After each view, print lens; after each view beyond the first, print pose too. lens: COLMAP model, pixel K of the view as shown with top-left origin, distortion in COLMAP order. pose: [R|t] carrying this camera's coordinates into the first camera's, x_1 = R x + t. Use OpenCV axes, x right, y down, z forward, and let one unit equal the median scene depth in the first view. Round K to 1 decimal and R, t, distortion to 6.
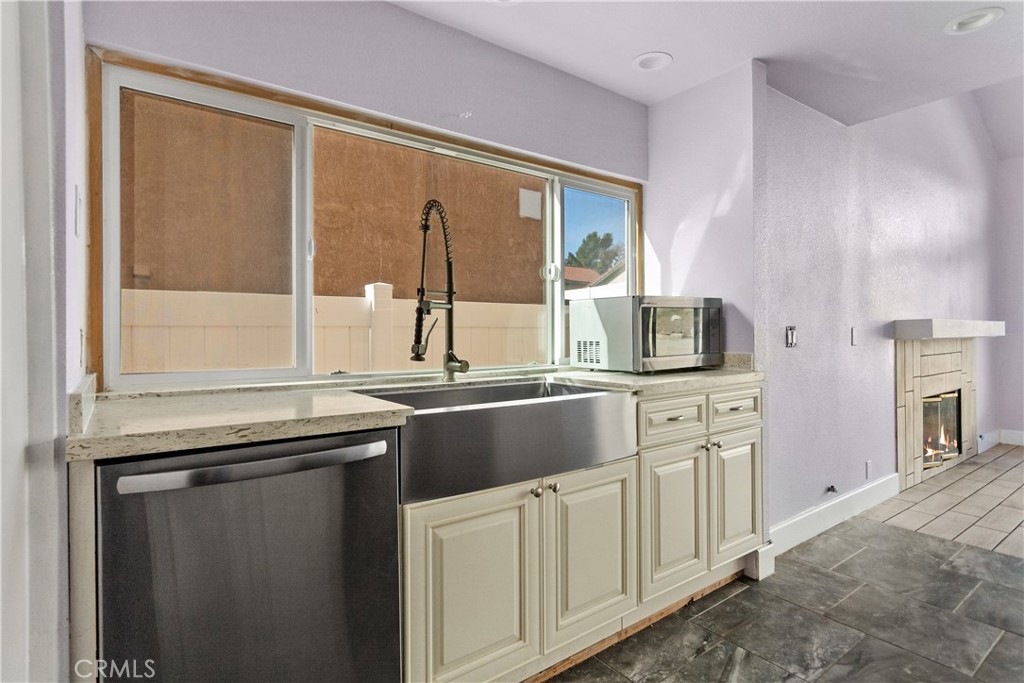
lens RADIAL K [[520.4, 0, 508.9], [0, 520.4, 337.5], [0, 0, 1]] dist [0.001166, 0.001599]
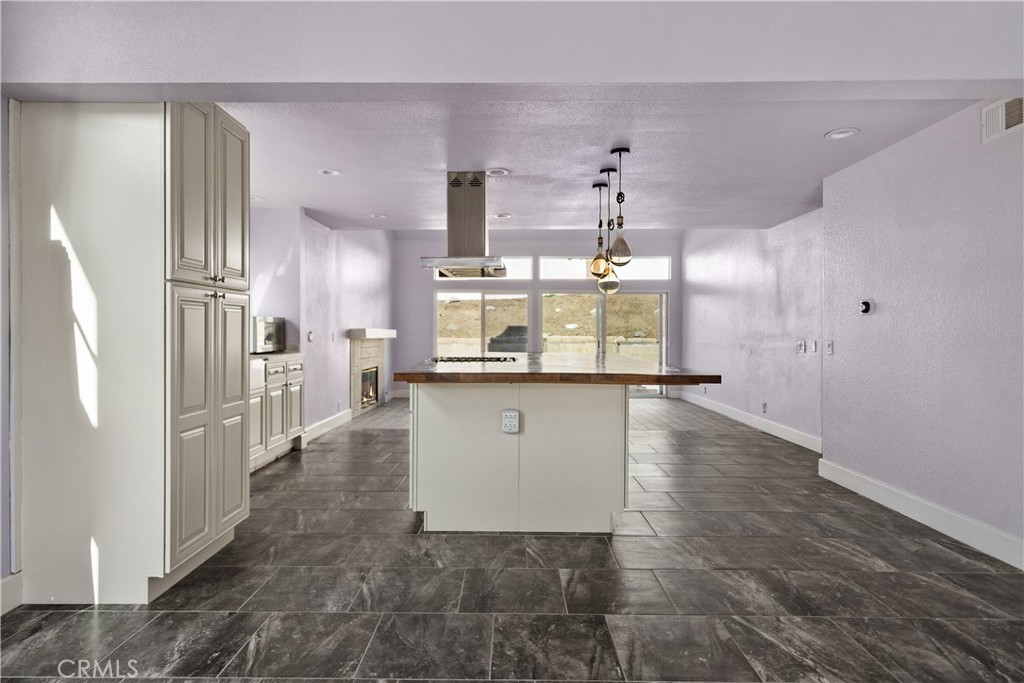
lens RADIAL K [[594.0, 0, 509.5], [0, 594.0, 329.7], [0, 0, 1]] dist [0.059009, 0.000443]
pose [[0.603785, 0.014948, 0.797007, -0.673908], [0.001268, 0.999805, -0.019713, 0.014436], [-0.797146, 0.012913, 0.603649, -0.814451]]
